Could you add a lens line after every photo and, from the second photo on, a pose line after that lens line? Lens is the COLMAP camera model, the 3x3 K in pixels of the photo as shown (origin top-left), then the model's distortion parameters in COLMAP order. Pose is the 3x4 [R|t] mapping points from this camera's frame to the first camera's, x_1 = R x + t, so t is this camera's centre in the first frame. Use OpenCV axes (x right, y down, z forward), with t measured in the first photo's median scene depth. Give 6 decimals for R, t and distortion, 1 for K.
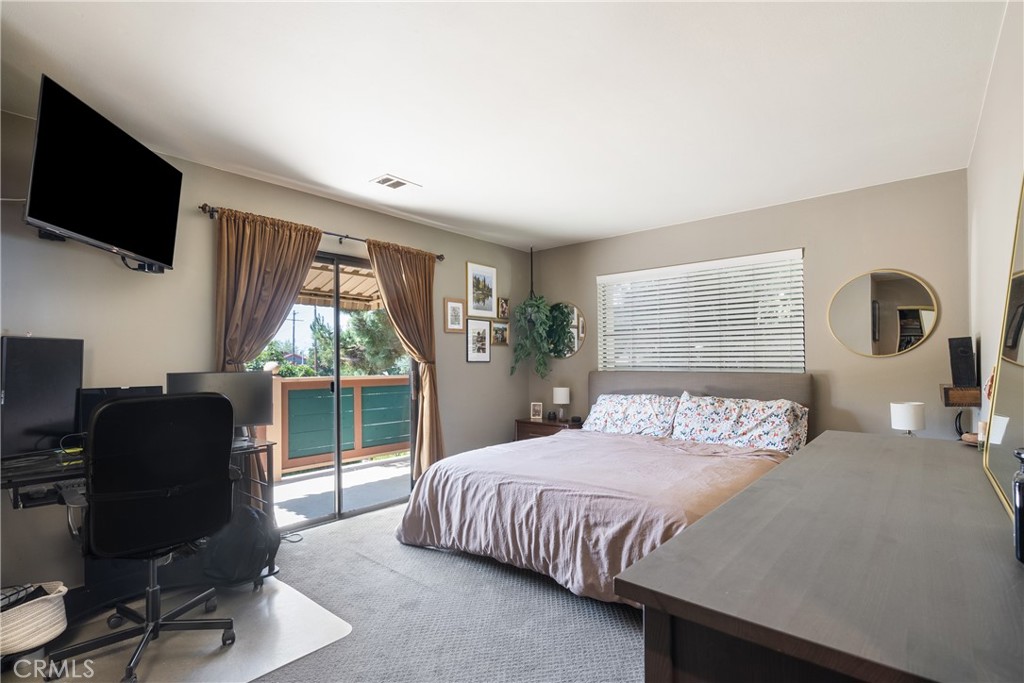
lens RADIAL K [[493.2, 0, 511.6], [0, 493.2, 348.8], [0, 0, 1]] dist [-0.027209, 0.011230]
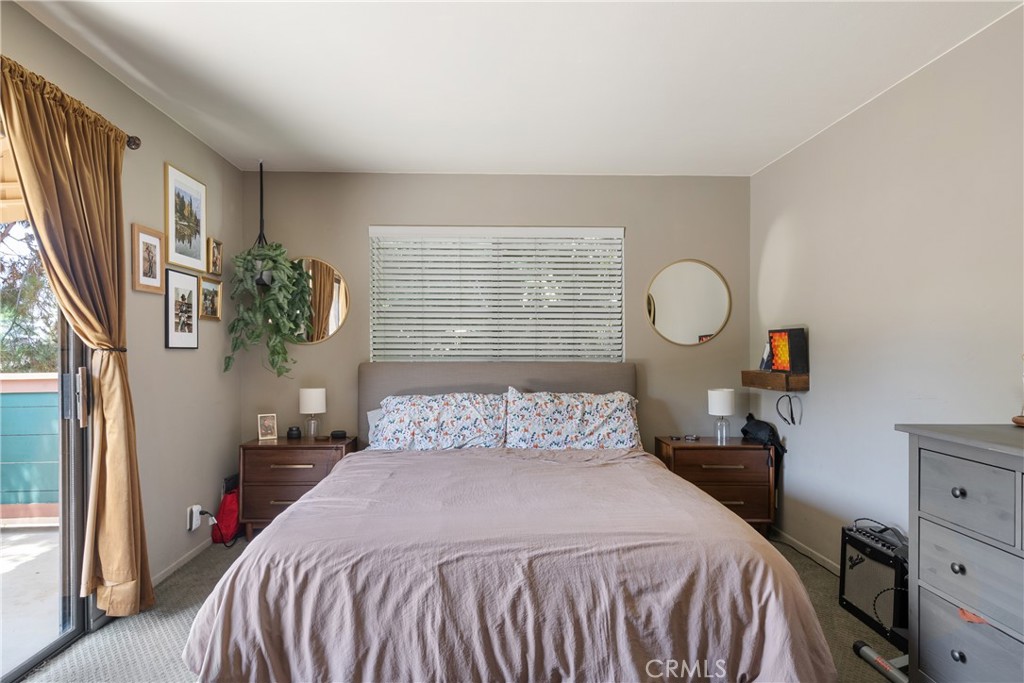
lens RADIAL K [[584.7, 0, 511.9], [0, 584.7, 344.4], [0, 0, 1]] dist [0.003992, -0.000152]
pose [[0.728071, 0.008300, 0.685452, -0.307052], [-0.020948, 0.999729, 0.010146, 0.009145], [-0.685182, -0.021746, 0.728047, 0.329924]]
